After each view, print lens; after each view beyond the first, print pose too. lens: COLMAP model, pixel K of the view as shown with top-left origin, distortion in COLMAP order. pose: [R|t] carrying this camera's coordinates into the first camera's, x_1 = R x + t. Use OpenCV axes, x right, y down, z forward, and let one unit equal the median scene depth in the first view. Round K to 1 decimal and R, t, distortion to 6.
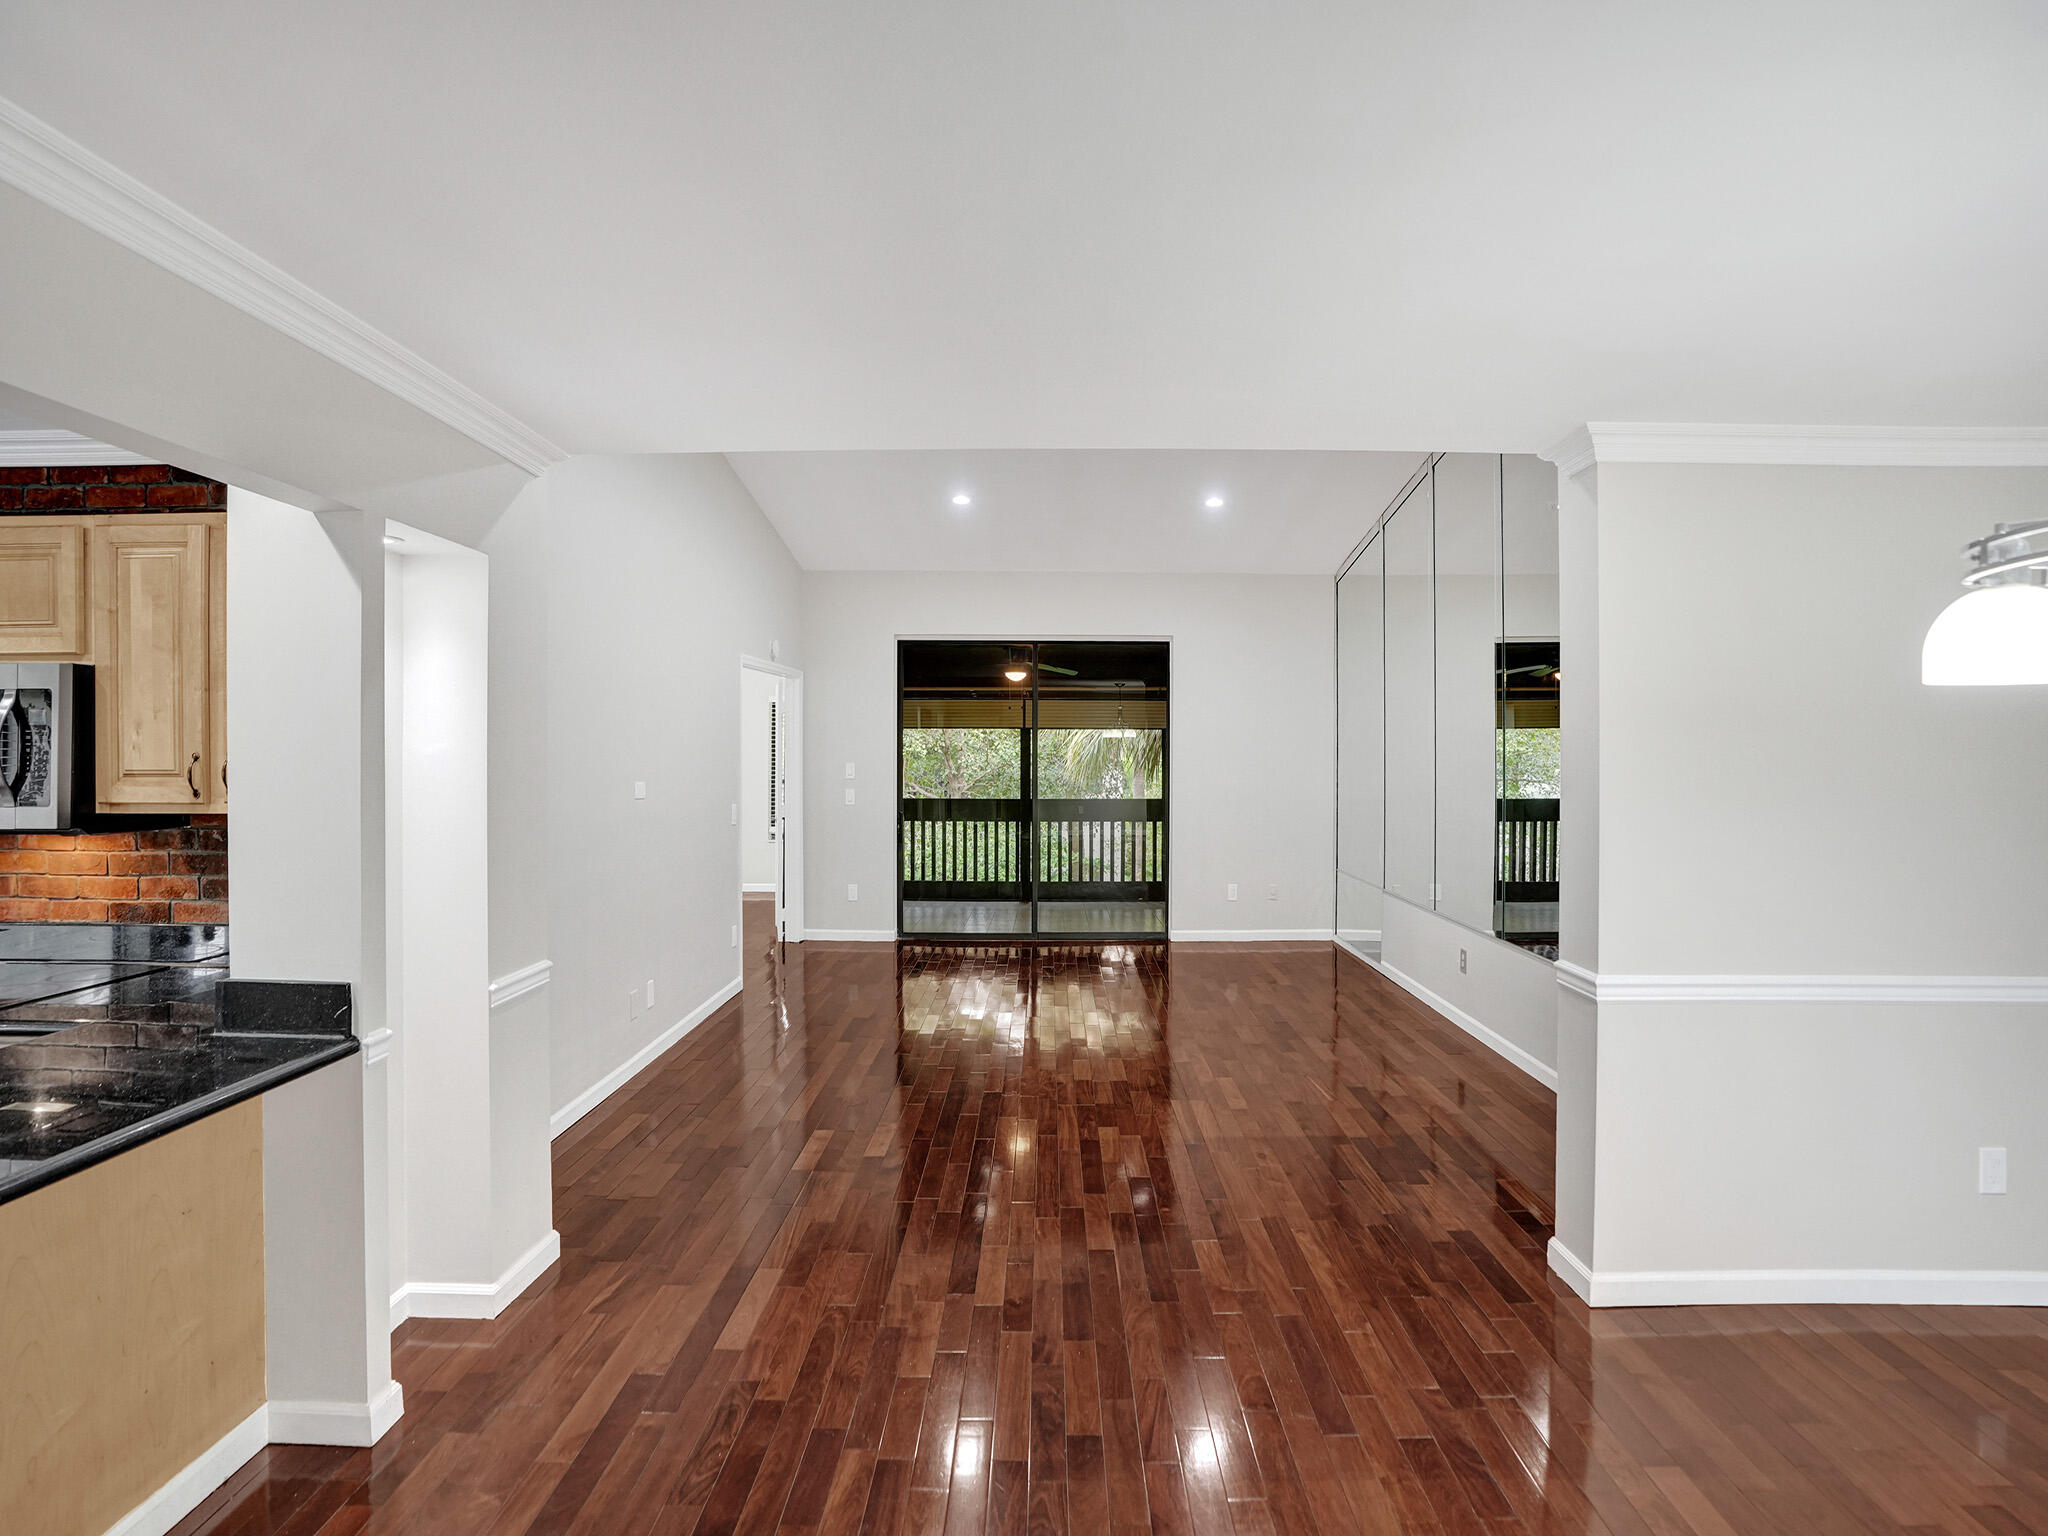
lens RADIAL K [[962.2, 0, 1032.6], [0, 962.2, 743.2], [0, 0, 1]] dist [-0.050004, 0.016922]
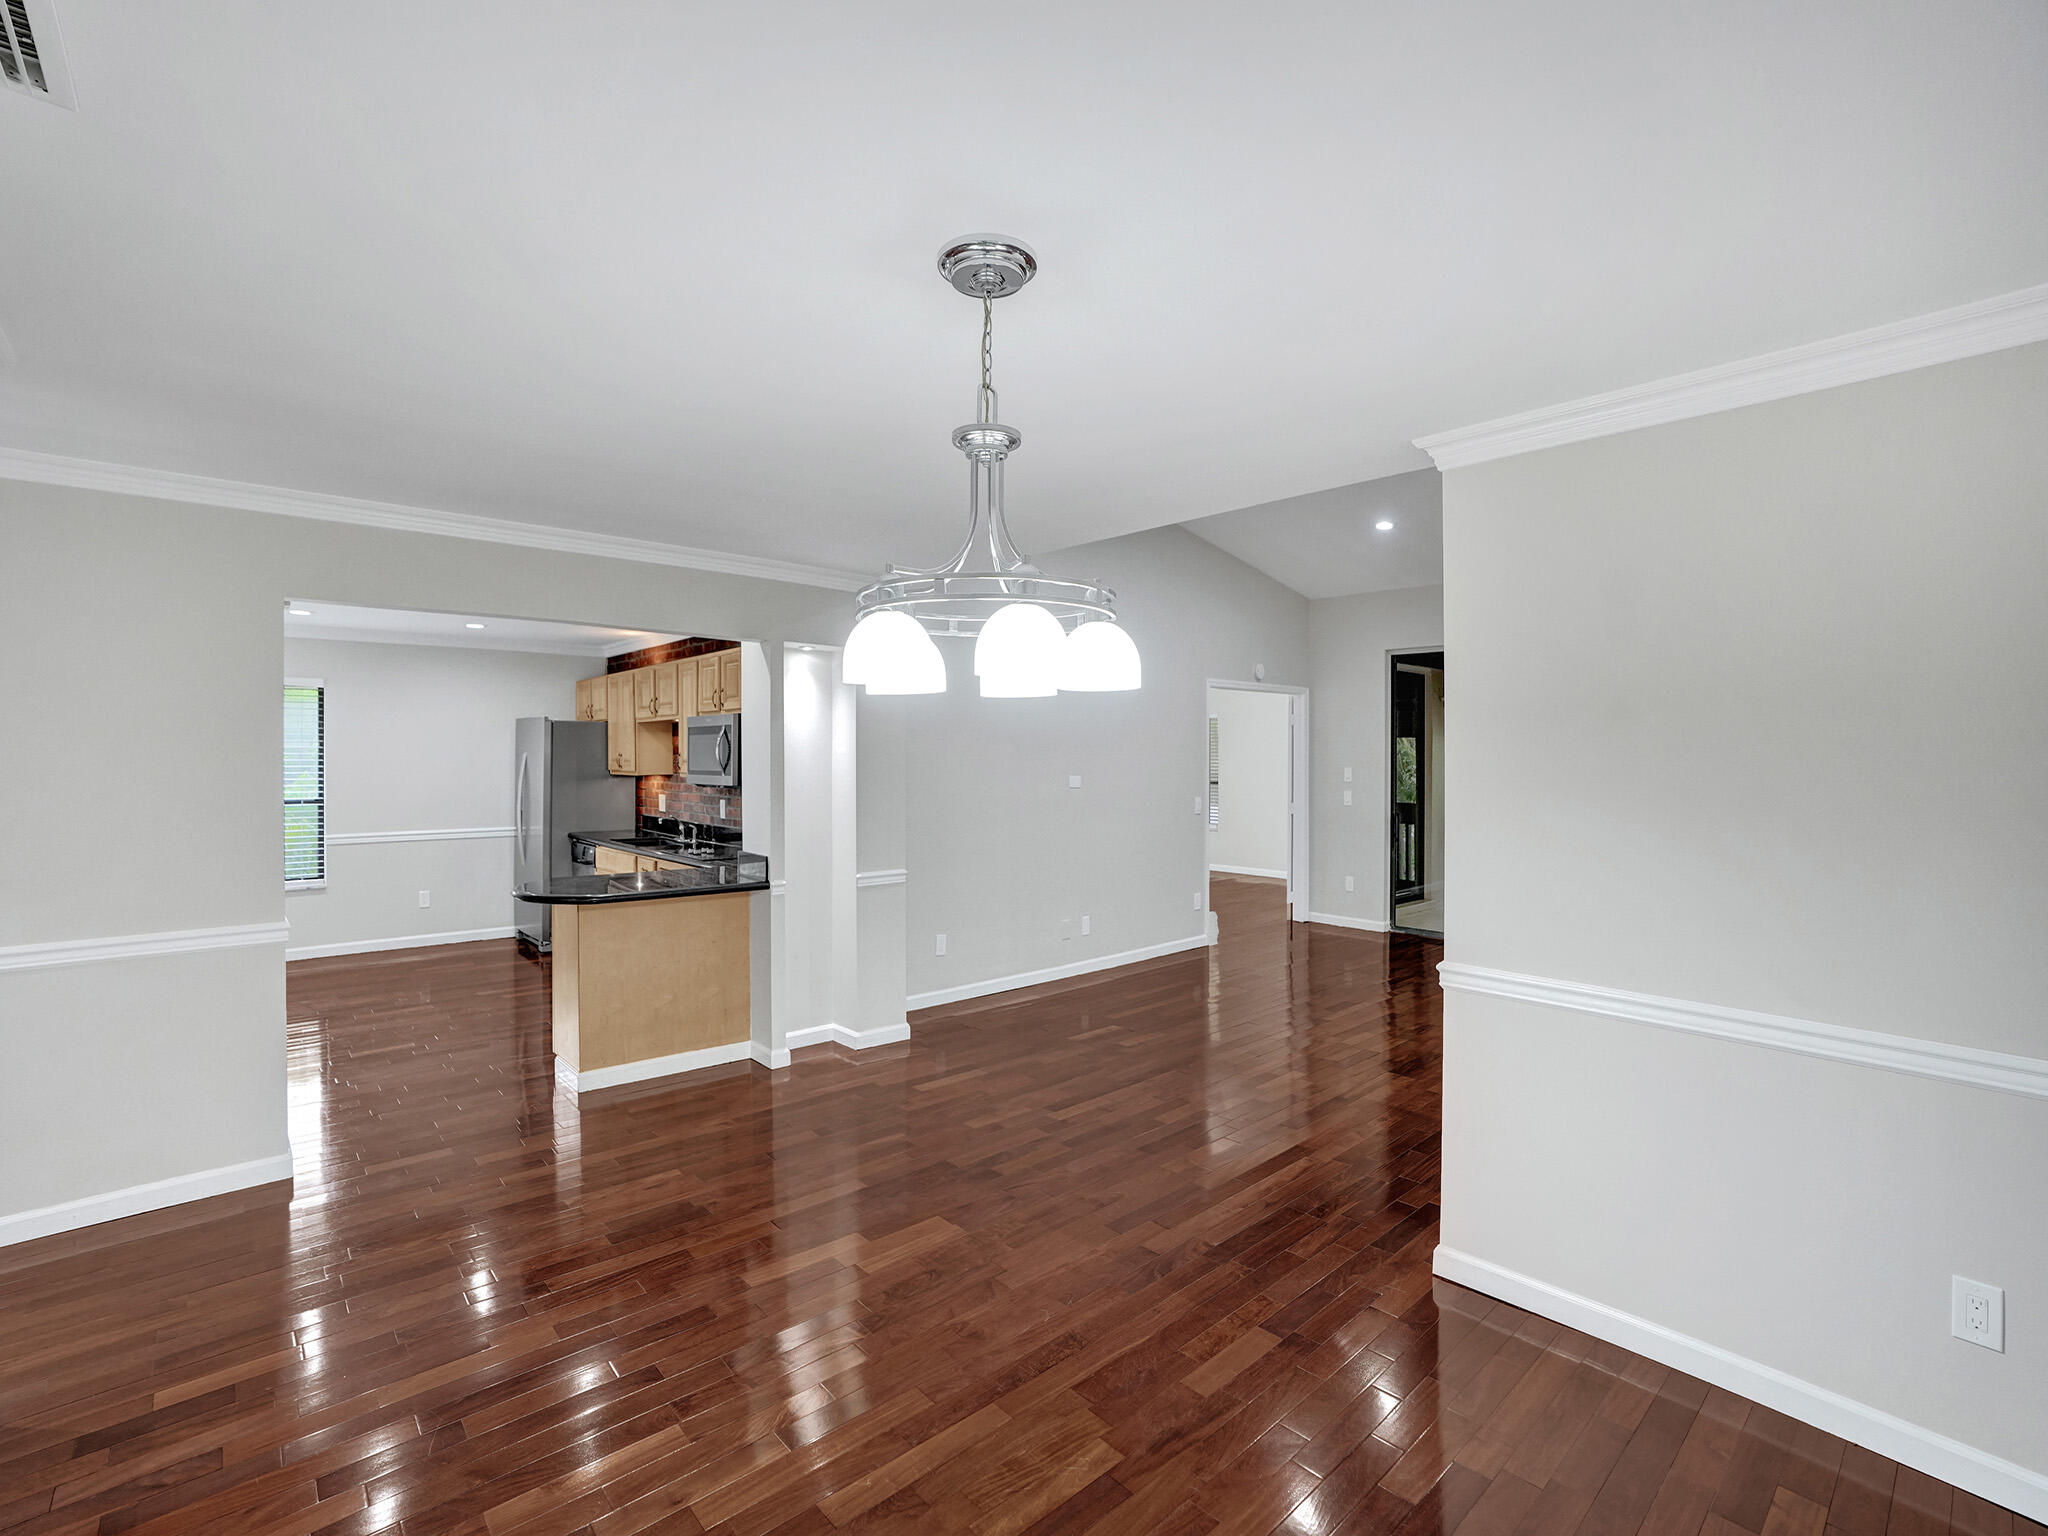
lens RADIAL K [[962.2, 0, 1045.3], [0, 962.2, 763.1], [0, 0, 1]] dist [-0.050004, 0.016922]
pose [[0.691060, 0.008394, -0.722749, 1.019818], [-0.000358, 0.999936, 0.011271, 0.007625], [0.722797, -0.007530, 0.691019, -0.057744]]
